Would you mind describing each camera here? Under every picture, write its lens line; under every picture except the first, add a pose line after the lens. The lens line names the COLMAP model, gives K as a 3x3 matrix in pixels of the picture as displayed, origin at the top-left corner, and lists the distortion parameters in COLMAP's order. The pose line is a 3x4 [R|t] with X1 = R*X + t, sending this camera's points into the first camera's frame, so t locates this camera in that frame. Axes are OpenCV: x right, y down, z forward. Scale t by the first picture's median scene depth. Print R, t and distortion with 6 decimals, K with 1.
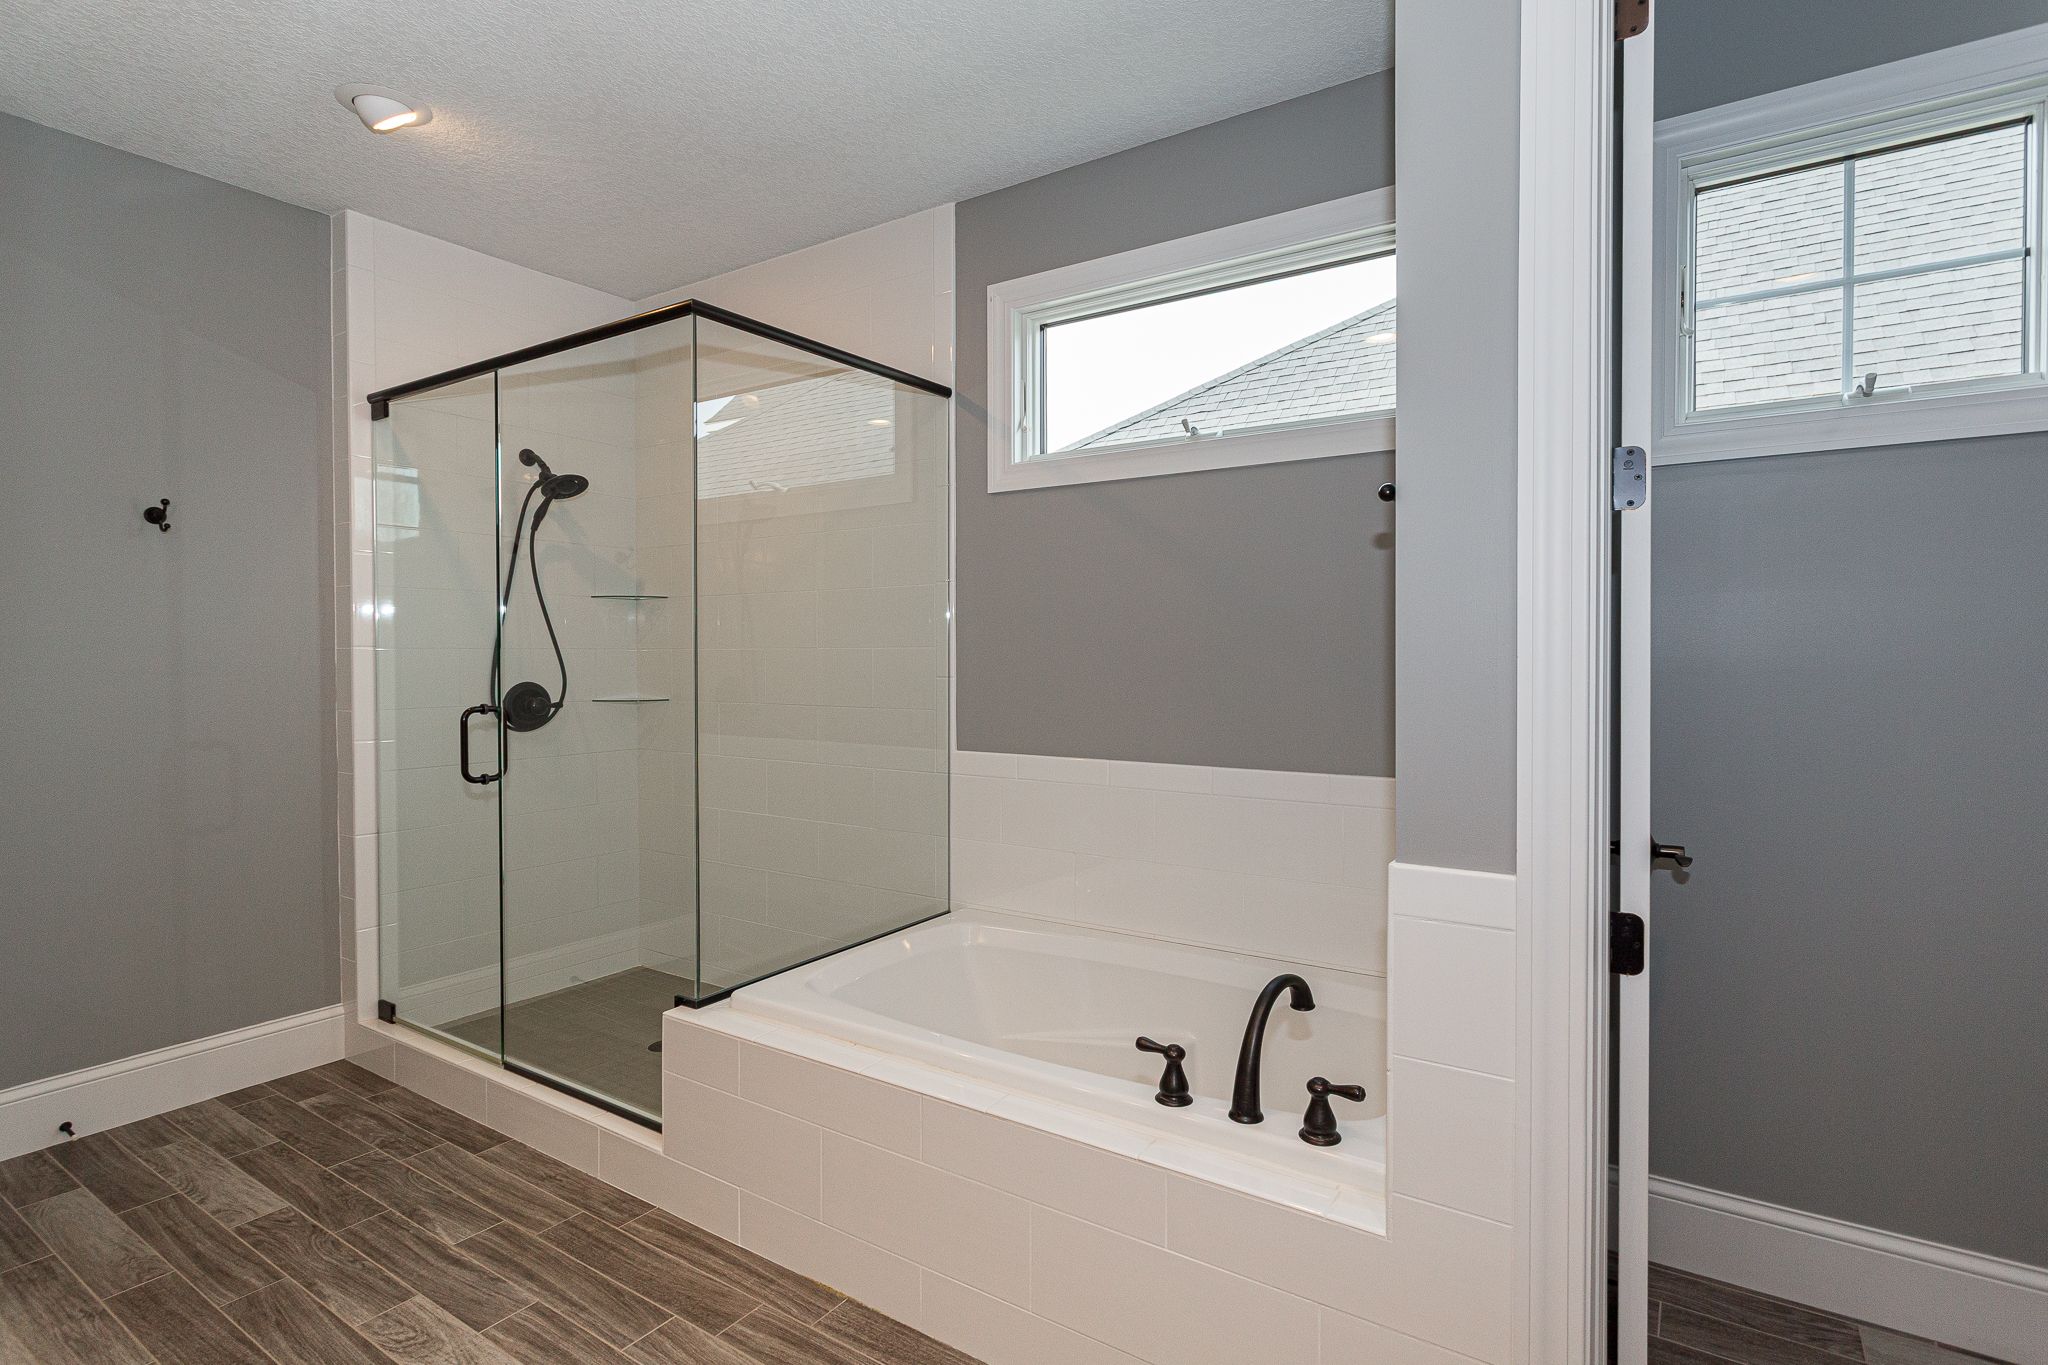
lens RADIAL K [[992.0, 0, 1008.6], [0, 992.0, 668.5], [0, 0, 1]] dist [0.000171, -0.000007]
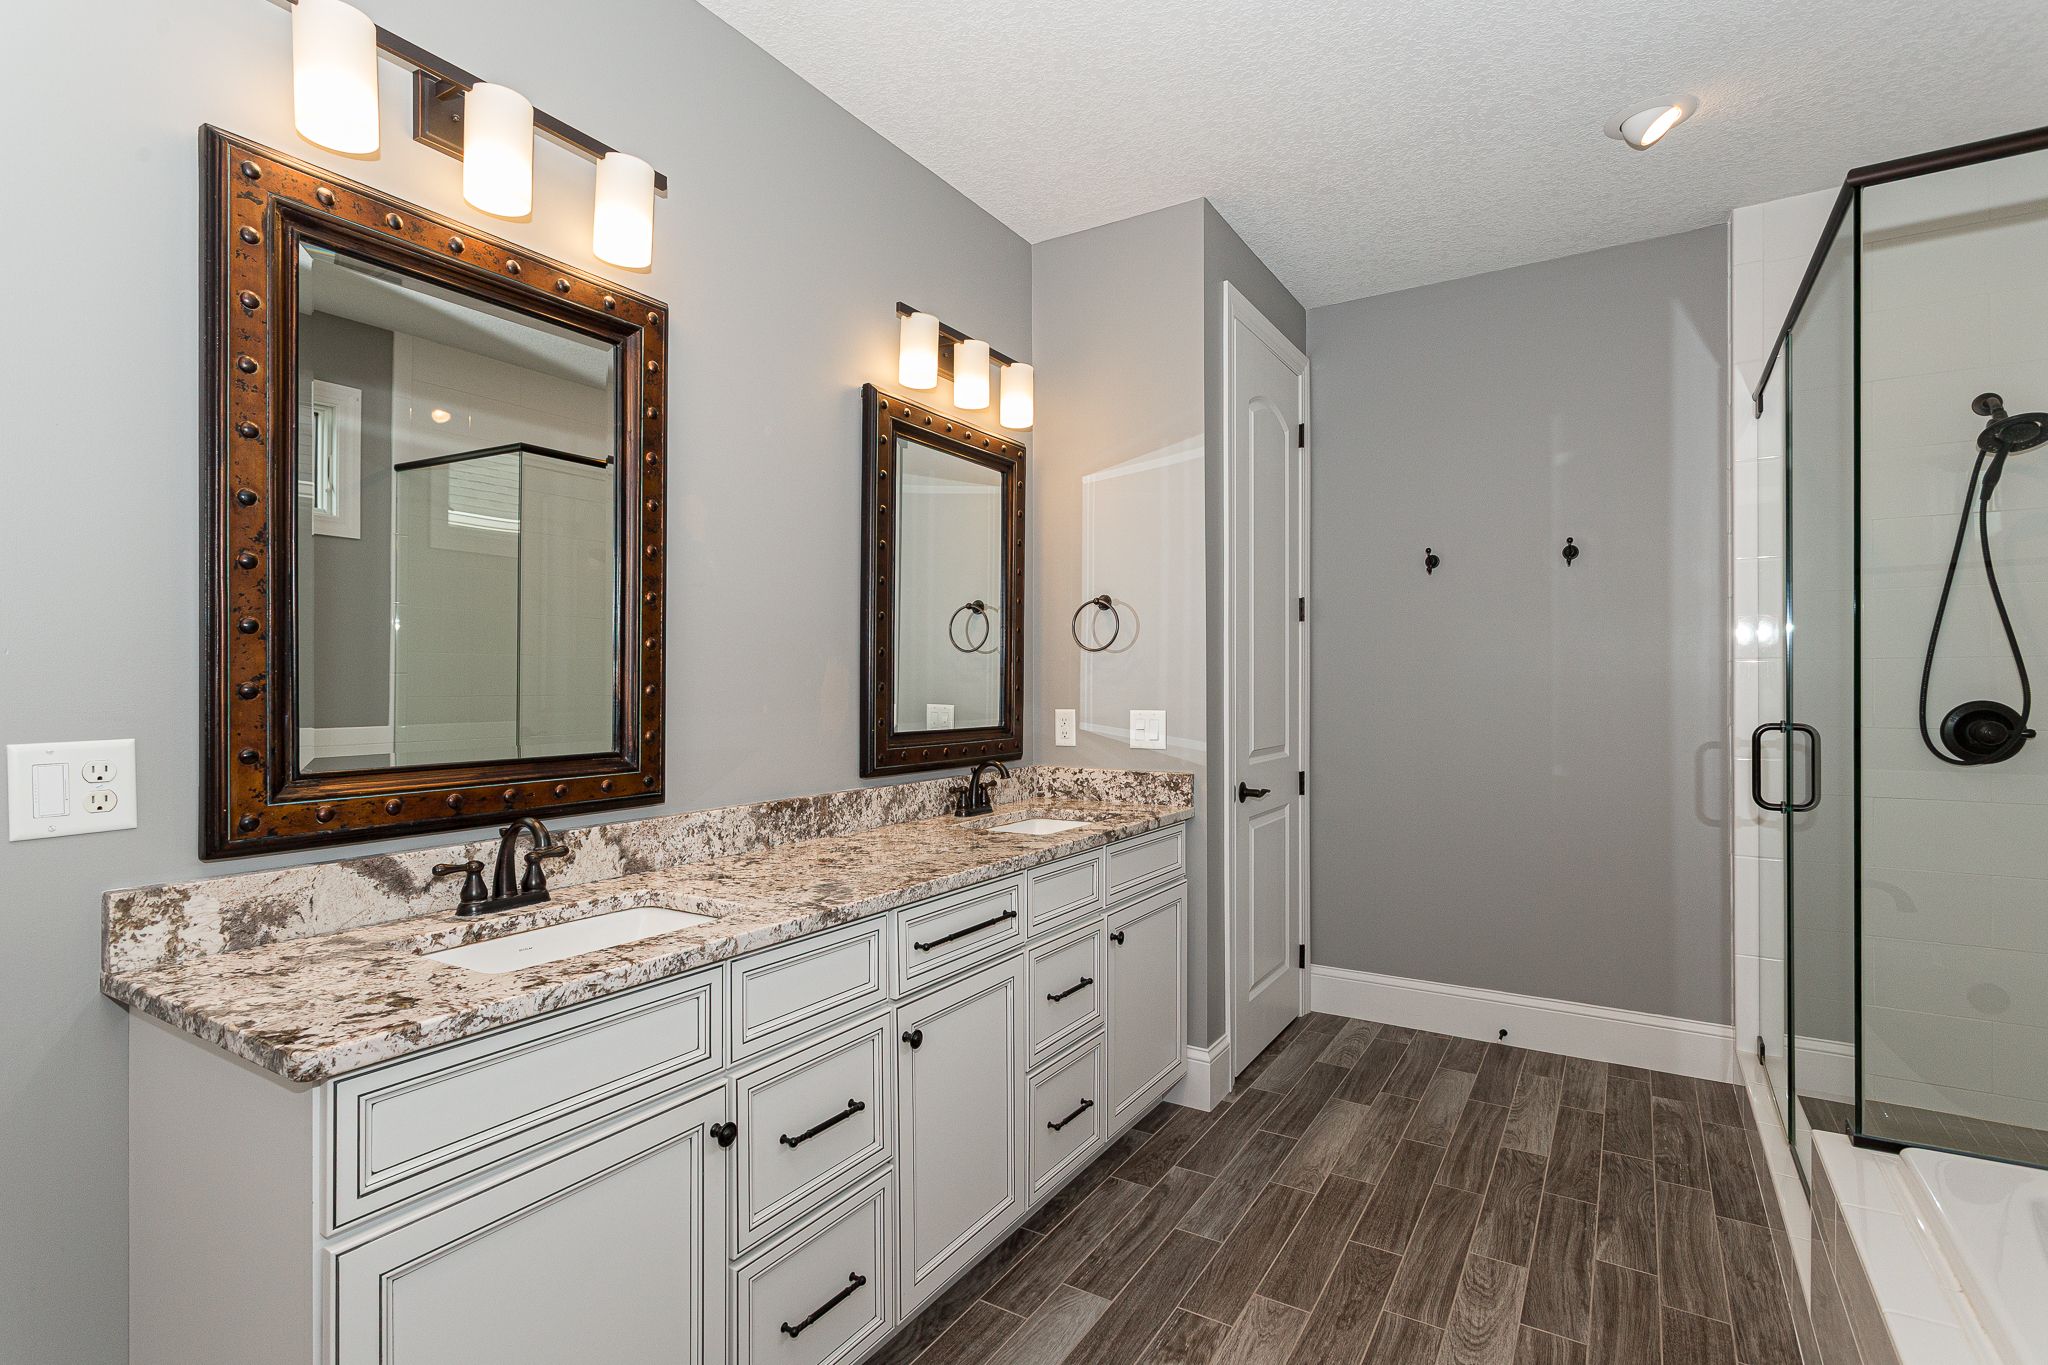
lens RADIAL K [[992.0, 0, 1007.3], [0, 992.0, 681.9], [0, 0, 1]] dist [0.000171, -0.000007]
pose [[0.035614, -0.001066, -0.999365, 0.379452], [-0.014674, 0.999891, -0.001590, 0.016997], [0.999258, 0.014721, 0.035595, 0.350142]]
